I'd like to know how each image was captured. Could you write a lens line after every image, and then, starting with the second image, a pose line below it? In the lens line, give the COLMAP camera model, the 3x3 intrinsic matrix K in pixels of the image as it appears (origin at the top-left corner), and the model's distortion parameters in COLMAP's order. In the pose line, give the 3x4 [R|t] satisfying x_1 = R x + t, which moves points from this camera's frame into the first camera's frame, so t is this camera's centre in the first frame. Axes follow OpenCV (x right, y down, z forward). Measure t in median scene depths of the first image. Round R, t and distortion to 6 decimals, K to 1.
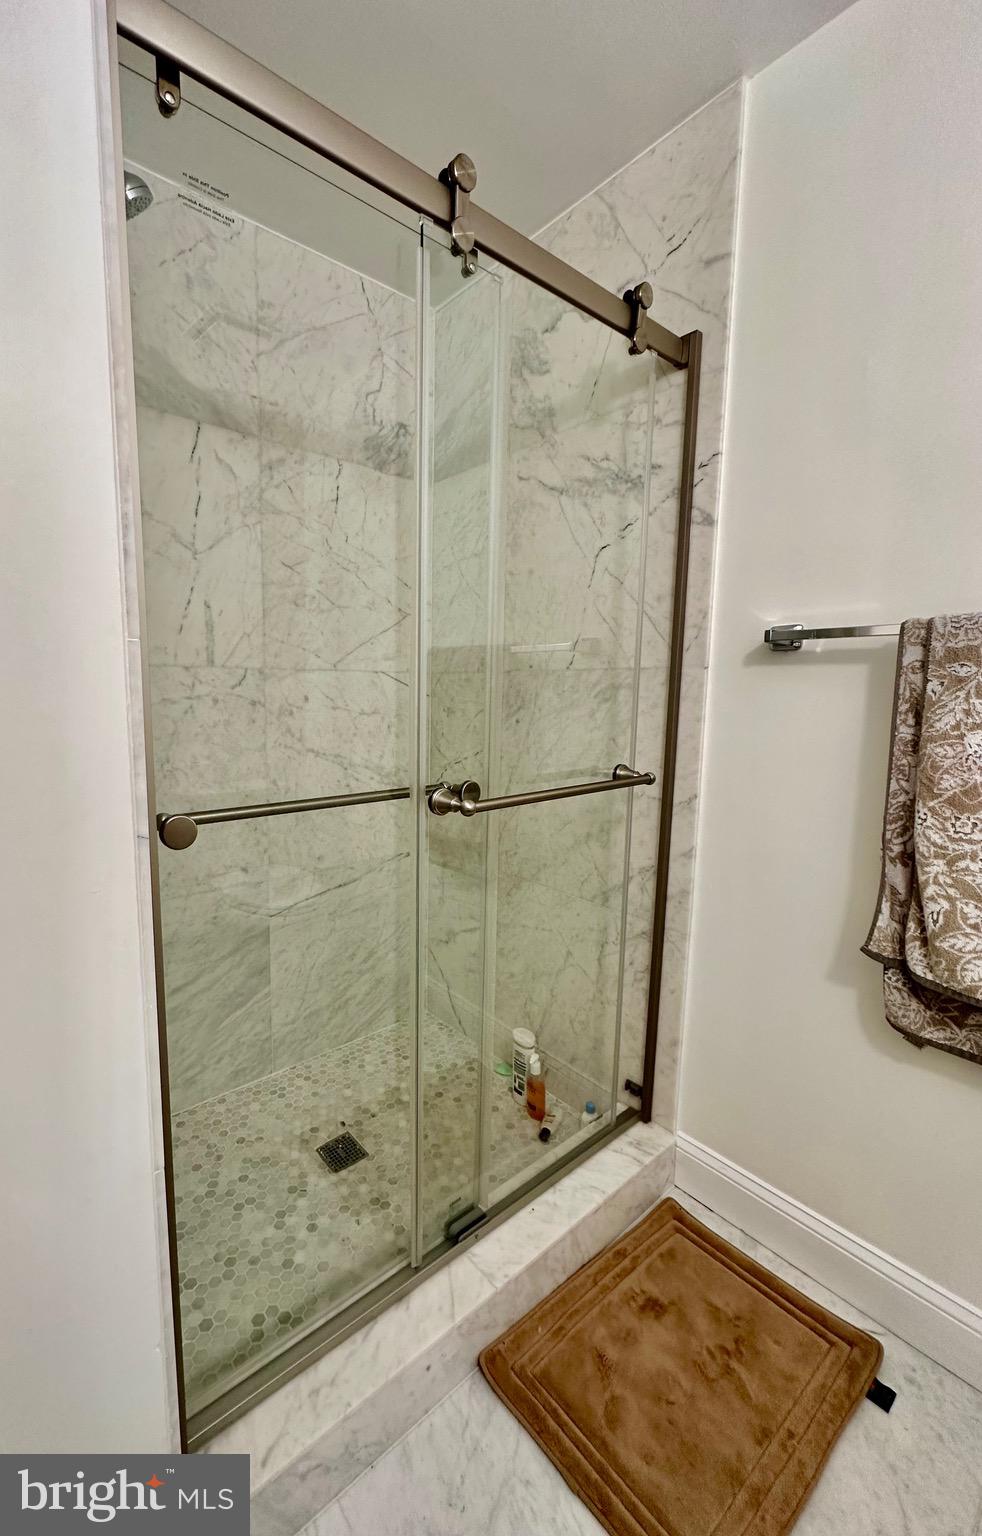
lens RADIAL K [[621.8, 0, 487.2], [0, 621.8, 768.1], [0, 0, 1]] dist [-0.002083, -0.000138]
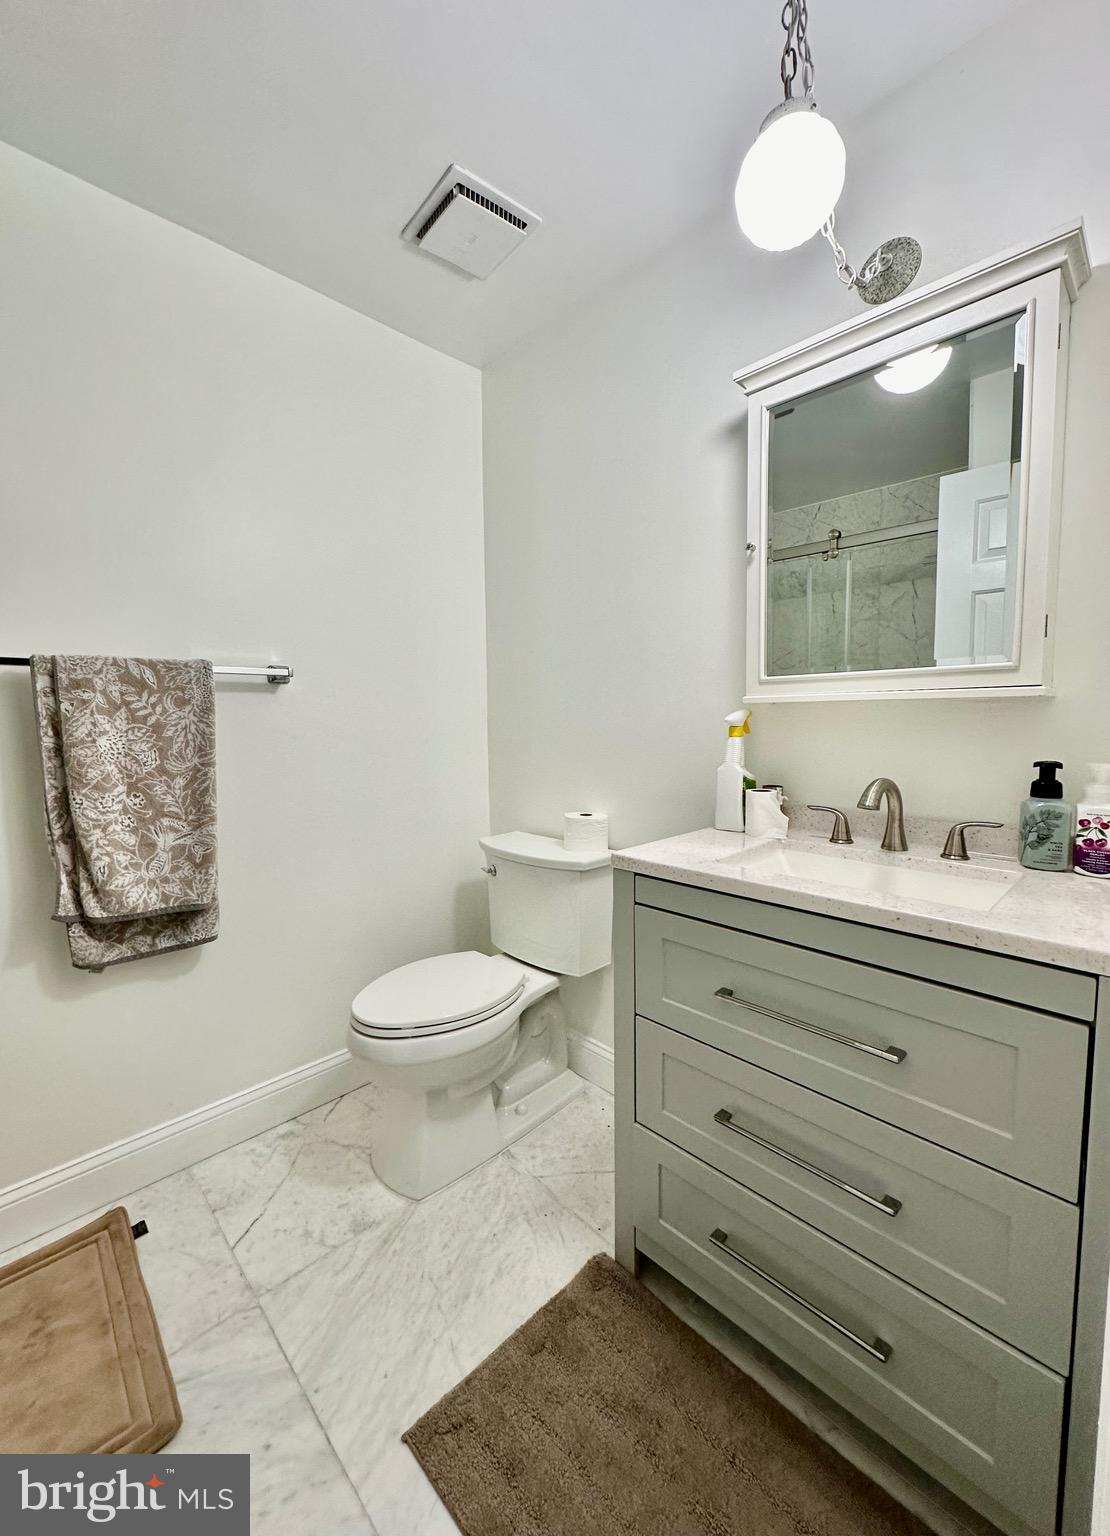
lens RADIAL K [[655.8, 0, 553.3], [0, 655.8, 768.3], [0, 0, 1]] dist [0.000069, -0.000008]
pose [[-0.115144, -0.094918, 0.988804, -0.818490], [0.136933, 0.984404, 0.110442, -0.010344], [-0.983865, 0.148117, -0.100350, 0.113191]]
